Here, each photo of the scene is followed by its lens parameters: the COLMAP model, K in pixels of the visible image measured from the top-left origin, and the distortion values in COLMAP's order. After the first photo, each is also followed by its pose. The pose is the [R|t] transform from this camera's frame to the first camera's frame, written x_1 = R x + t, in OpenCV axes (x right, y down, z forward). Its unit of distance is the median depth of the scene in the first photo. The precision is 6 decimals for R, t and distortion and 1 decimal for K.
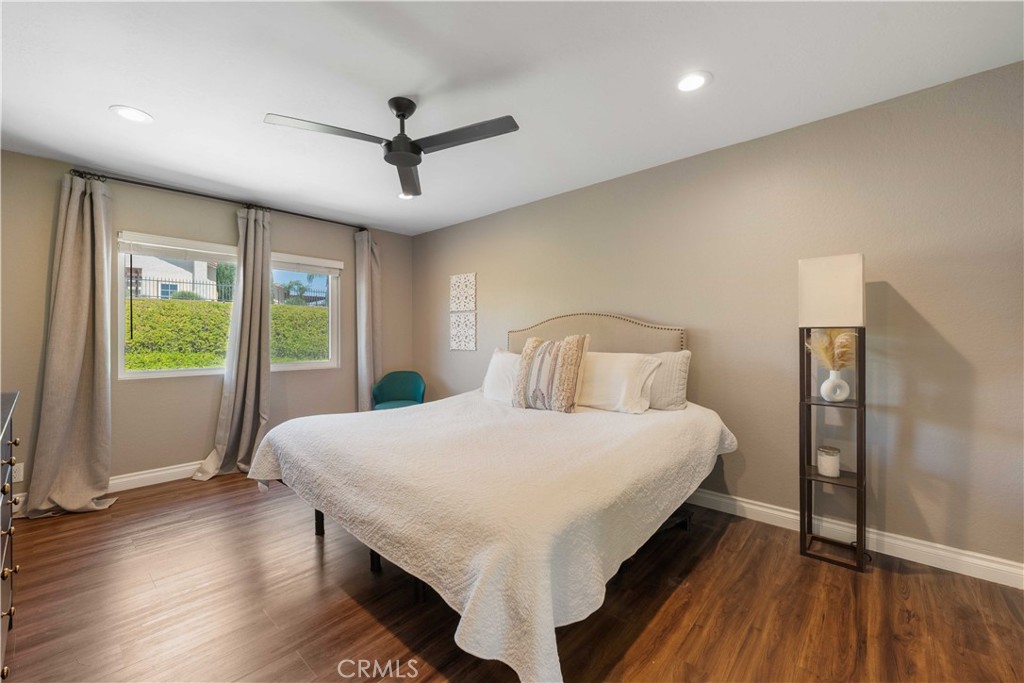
lens RADIAL K [[419.9, 0, 507.1], [0, 419.9, 339.3], [0, 0, 1]] dist [-0.000702, -0.000009]
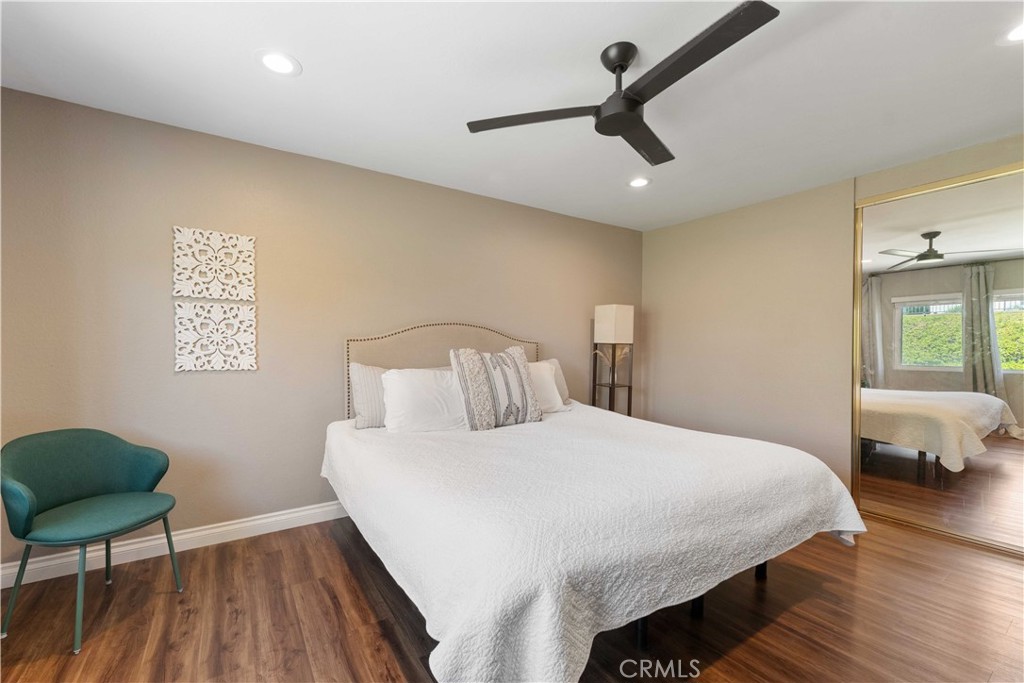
lens RADIAL K [[419.9, 0, 507.1], [0, 419.9, 339.3], [0, 0, 1]] dist [-0.000702, -0.000009]
pose [[0.239078, 0.022620, 0.970737, -0.589869], [-0.000728, 0.999733, -0.023117, -0.002907], [-0.971000, 0.004820, 0.239031, 0.547403]]
